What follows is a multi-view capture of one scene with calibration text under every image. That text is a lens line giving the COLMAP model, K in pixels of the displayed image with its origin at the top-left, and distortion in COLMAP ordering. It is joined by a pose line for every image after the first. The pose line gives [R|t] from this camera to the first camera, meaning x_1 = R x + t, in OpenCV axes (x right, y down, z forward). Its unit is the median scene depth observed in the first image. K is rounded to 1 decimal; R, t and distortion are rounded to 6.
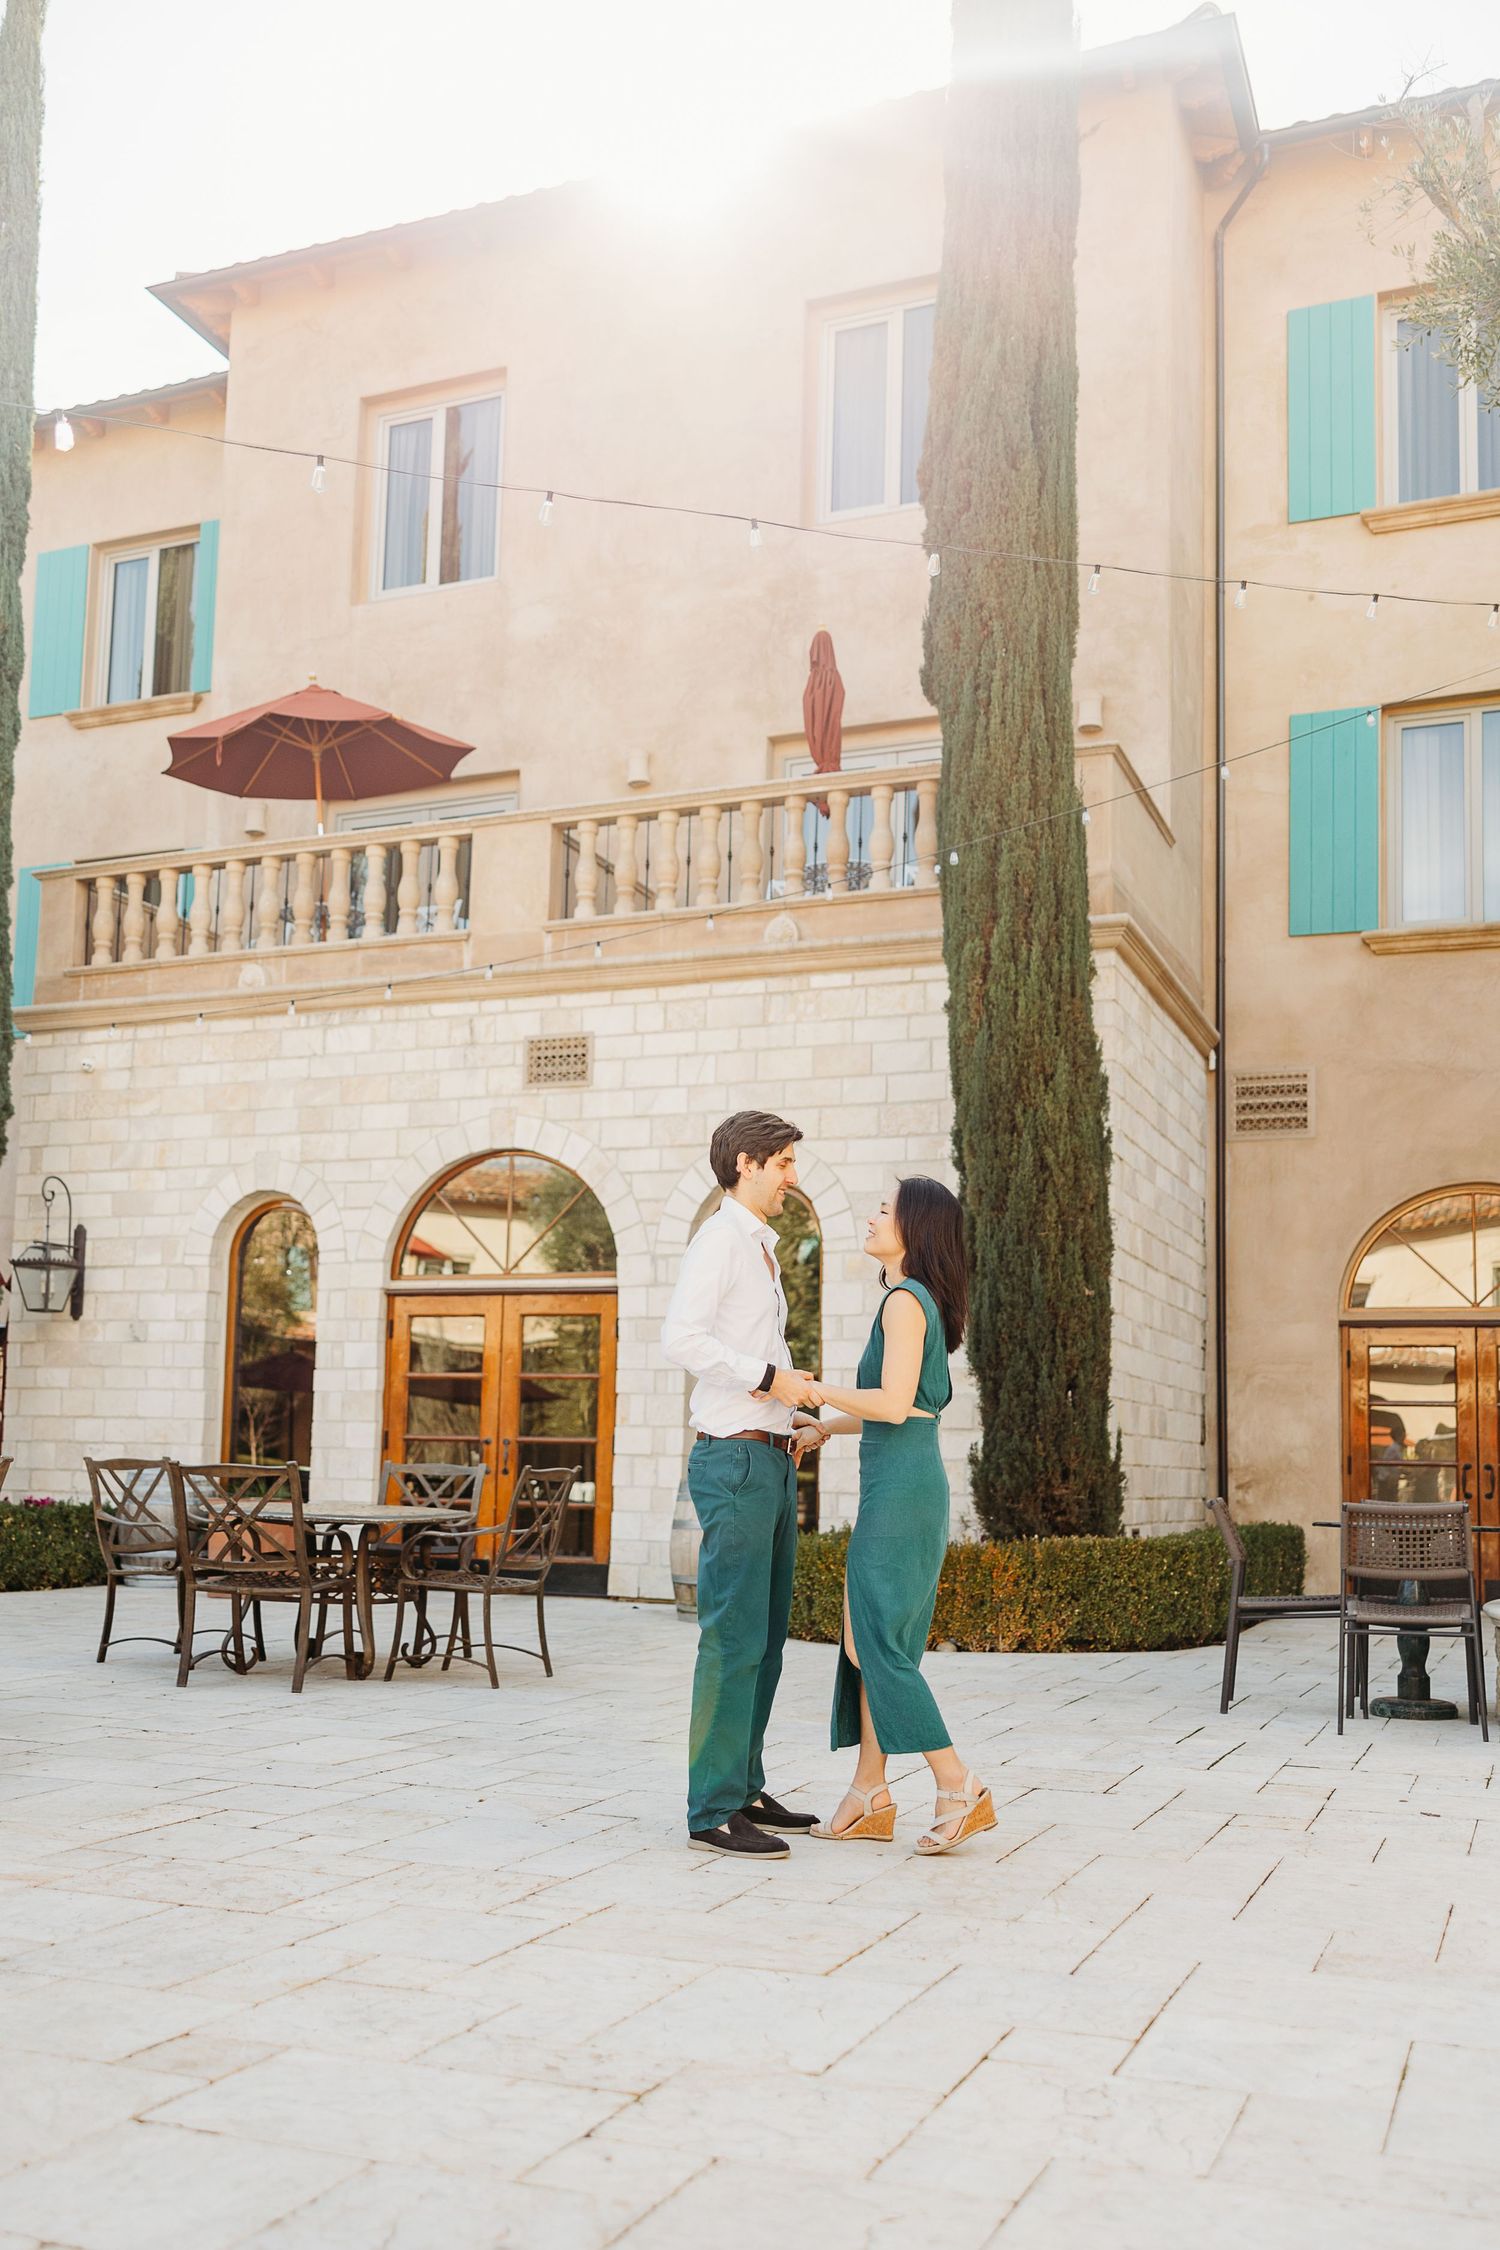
lens RADIAL K [[2011.6, 0, 745.2], [0, 2011.6, 1308.2], [0, 0, 1]] dist [-0.000139, 0.001949]
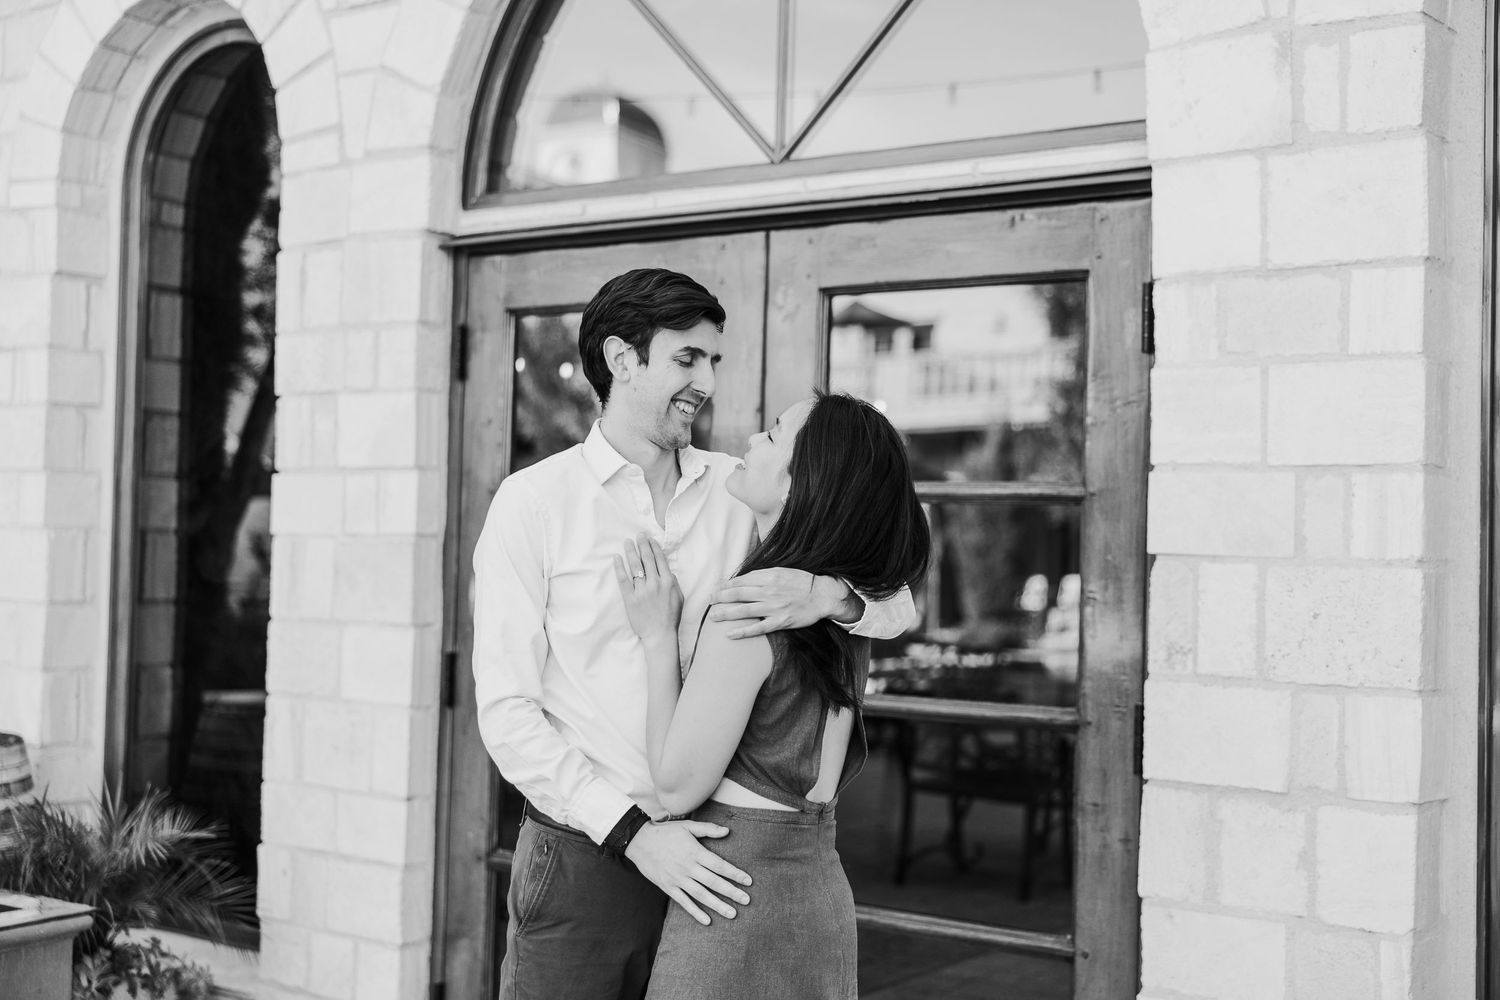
lens RADIAL K [[1916.7, 0, 750.0], [0, 1916.7, 500.0], [0, 0, 1]] dist [0.015856, -0.051884]
pose [[0.970198, -0.006020, -0.242238, -0.050805], [0.018999, 0.998504, 0.051280, 0.019757], [0.241567, -0.054354, 0.968861, 0.702213]]
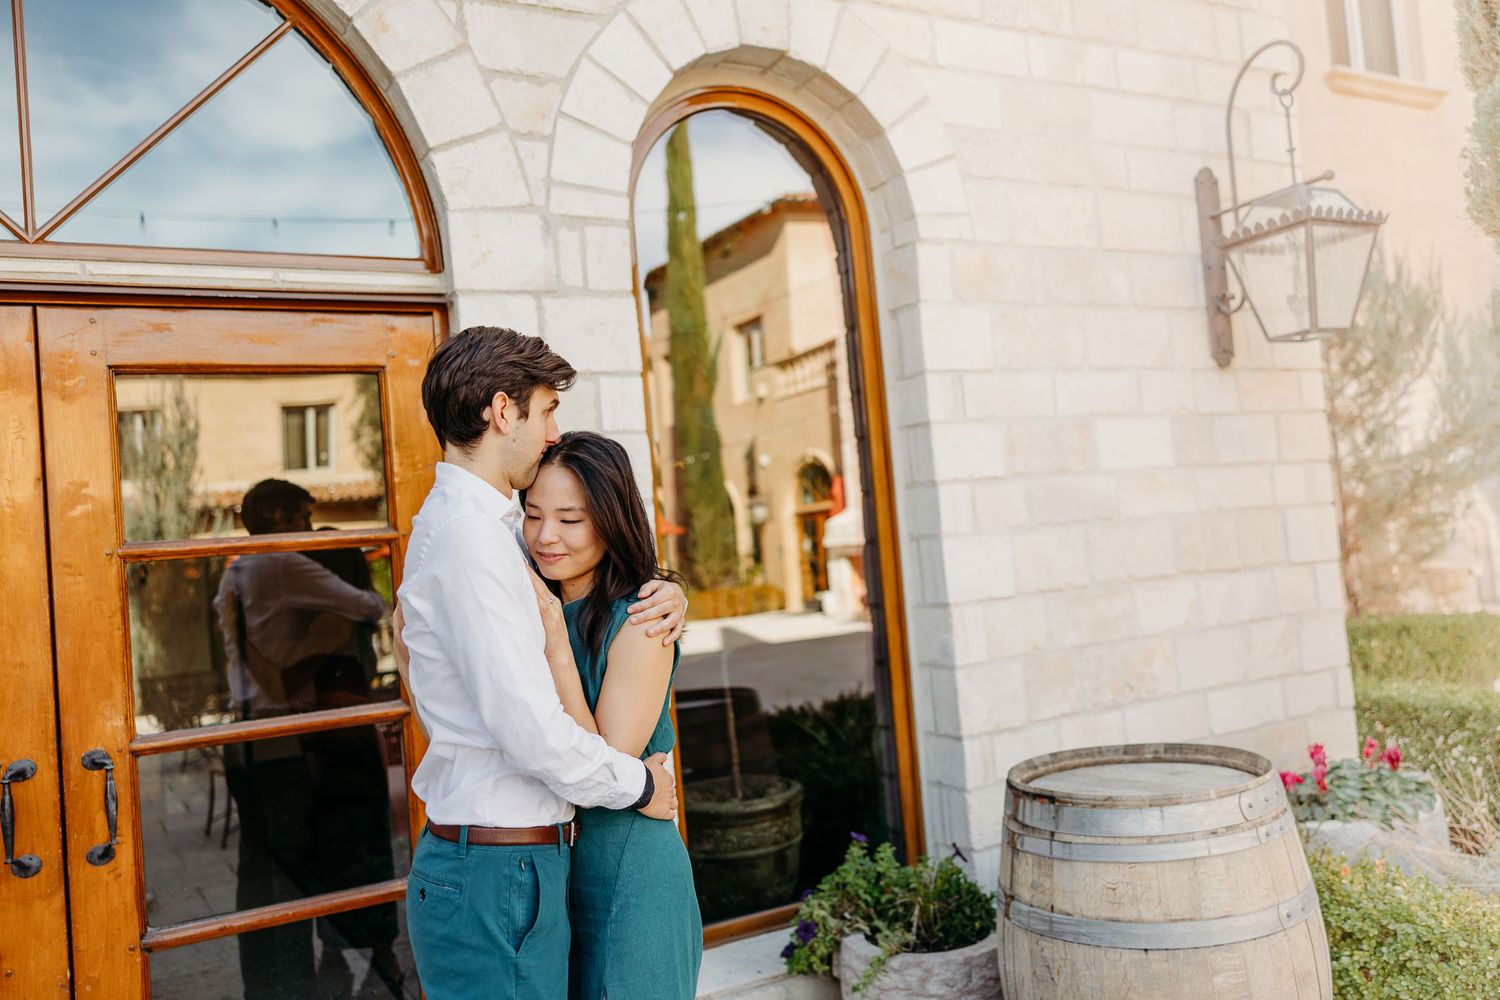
lens RADIAL K [[1209.9, 0, 751.1], [0, 1209.9, 480.0], [0, 0, 1]] dist [0.016613, -0.008942]
pose [[0.652583, -0.035185, 0.756900, -0.191506], [0.030652, 0.999329, 0.020027, 0.020872], [-0.757097, 0.010131, 0.653224, 0.777157]]
